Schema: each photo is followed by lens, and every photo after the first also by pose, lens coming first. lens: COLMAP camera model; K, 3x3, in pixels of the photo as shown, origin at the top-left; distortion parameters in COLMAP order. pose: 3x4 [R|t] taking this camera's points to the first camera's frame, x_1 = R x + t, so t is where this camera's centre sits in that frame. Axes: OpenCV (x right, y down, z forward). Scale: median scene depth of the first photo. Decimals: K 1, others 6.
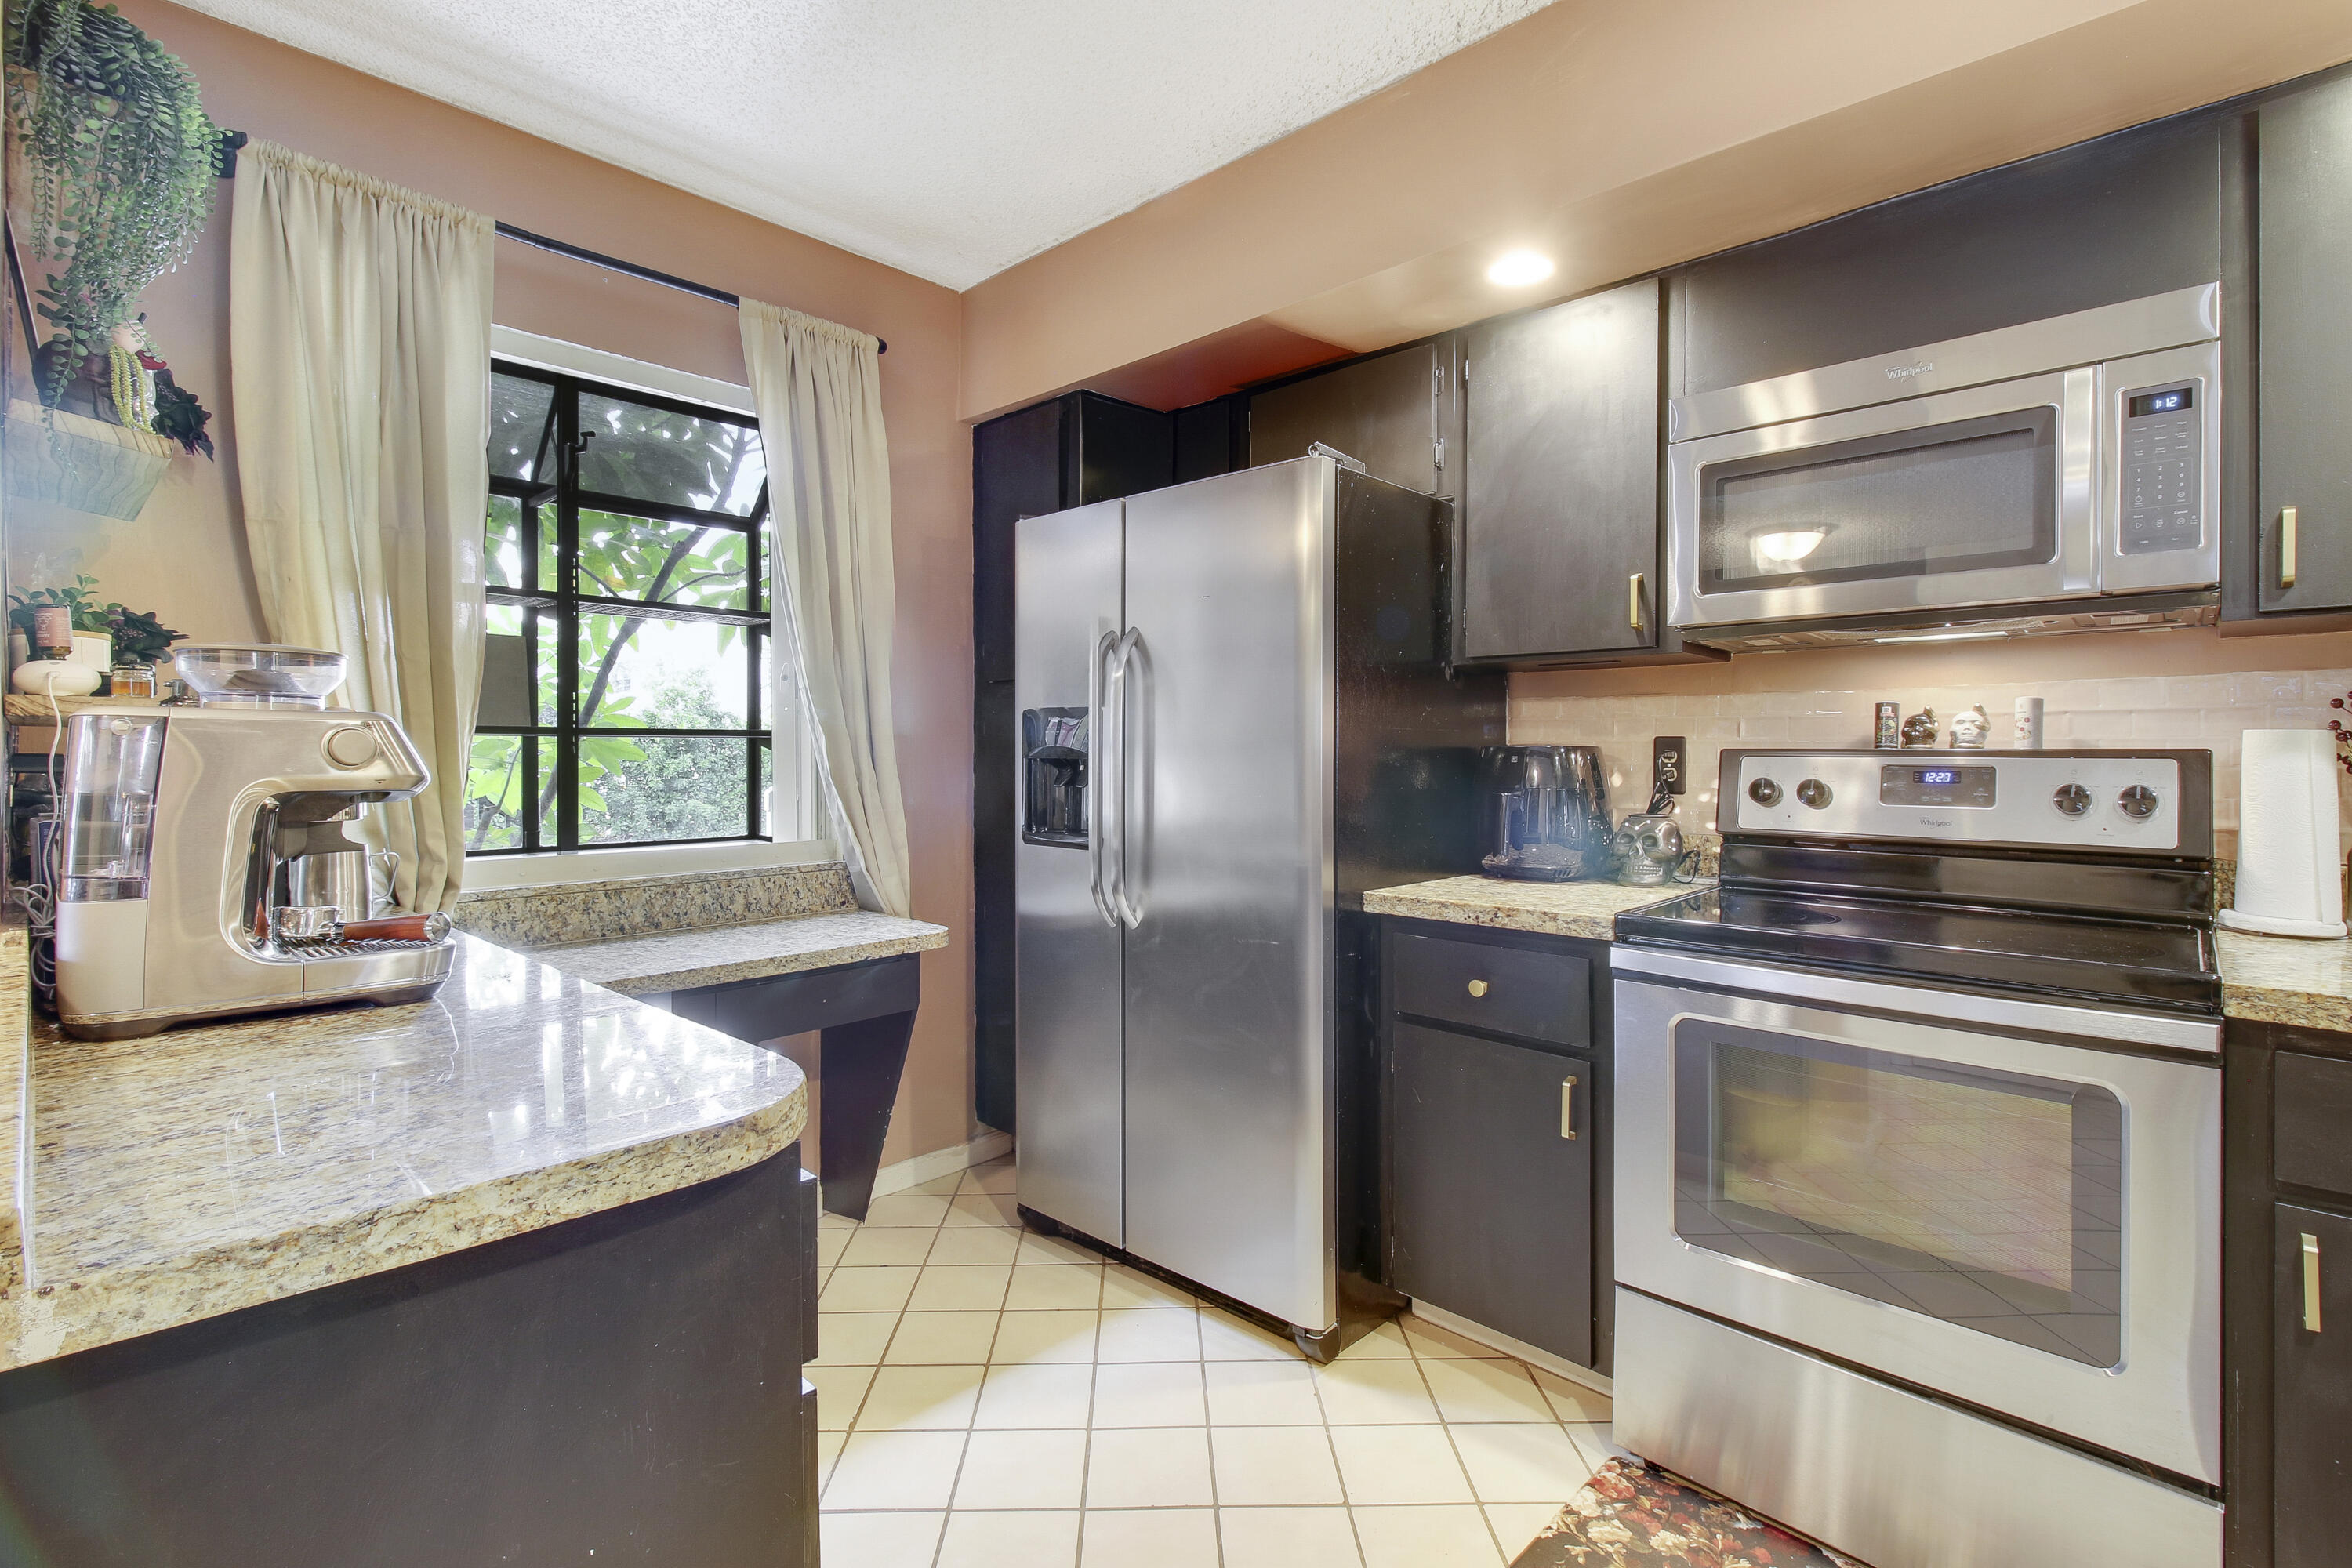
lens RADIAL K [[1091.2, 0, 1183.8], [0, 1091.2, 789.7], [0, 0, 1]] dist [-0.019582, -0.001348]
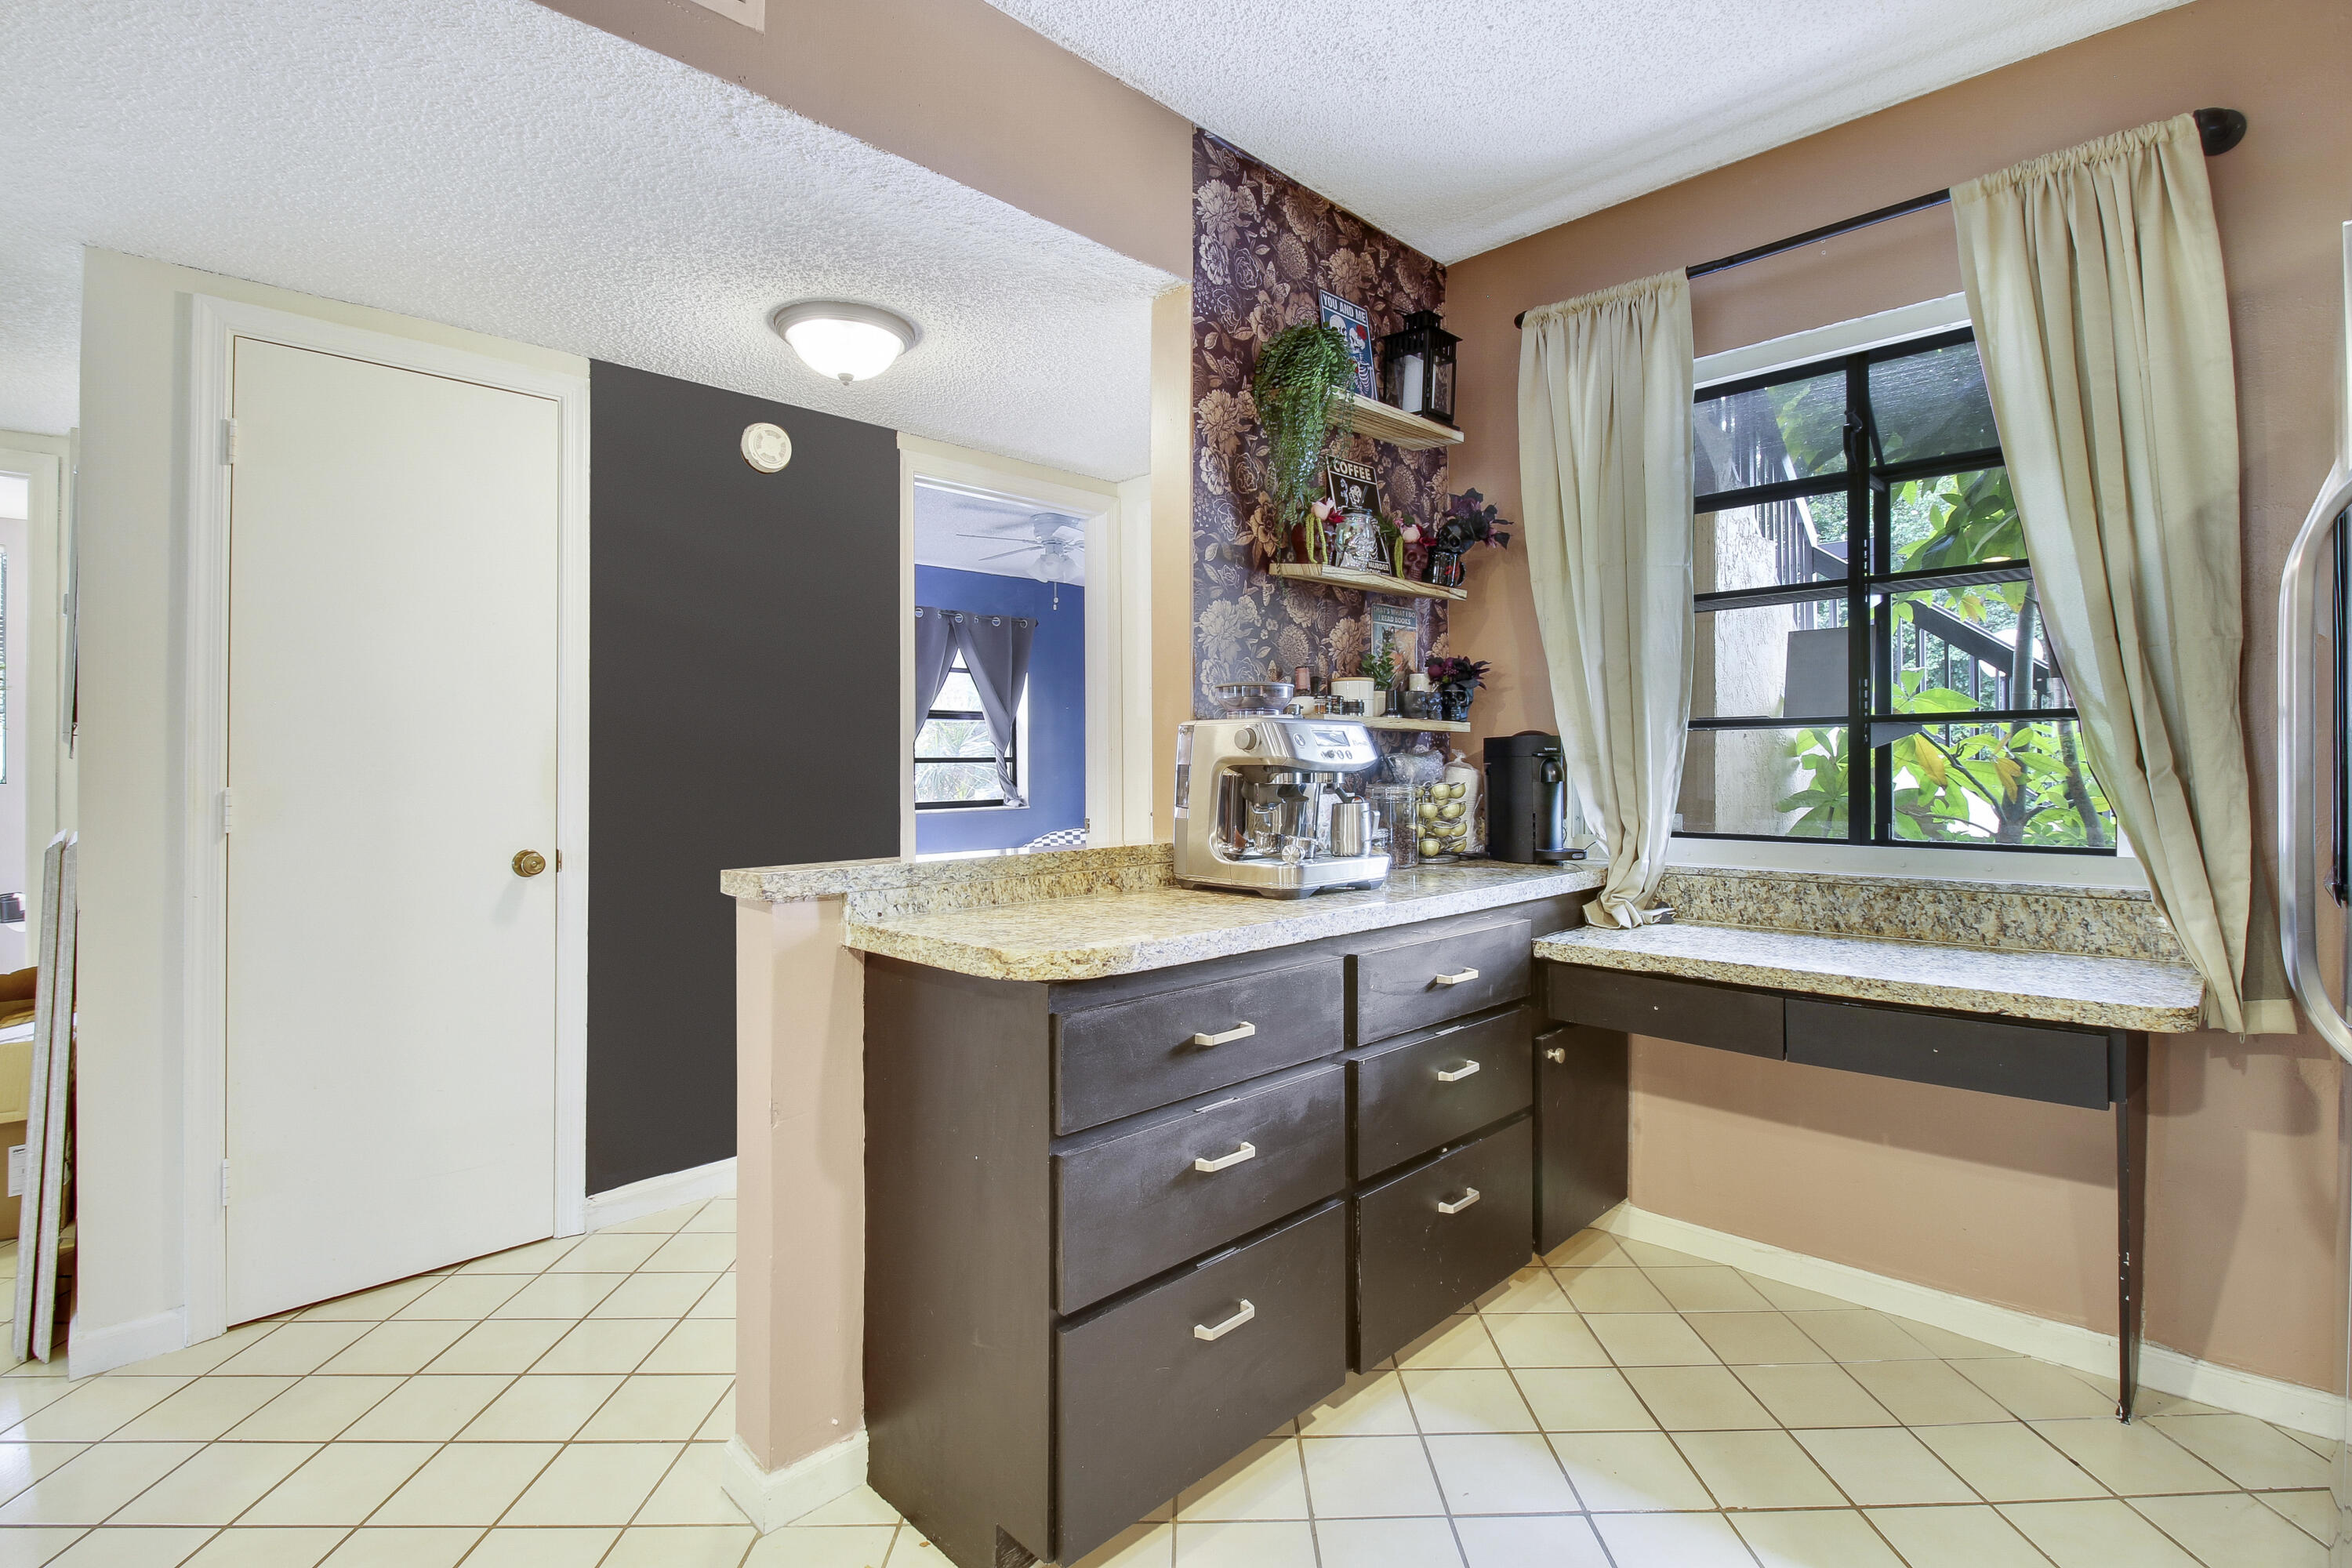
lens RADIAL K [[1091.2, 0, 1188.3], [0, 1091.2, 771.7], [0, 0, 1]] dist [-0.019582, -0.001348]
pose [[-0.041037, 0.004738, -0.999146, 0.447986], [-0.024686, 0.999679, 0.005755, 0.002182], [0.998853, 0.024902, -0.040907, 0.470205]]
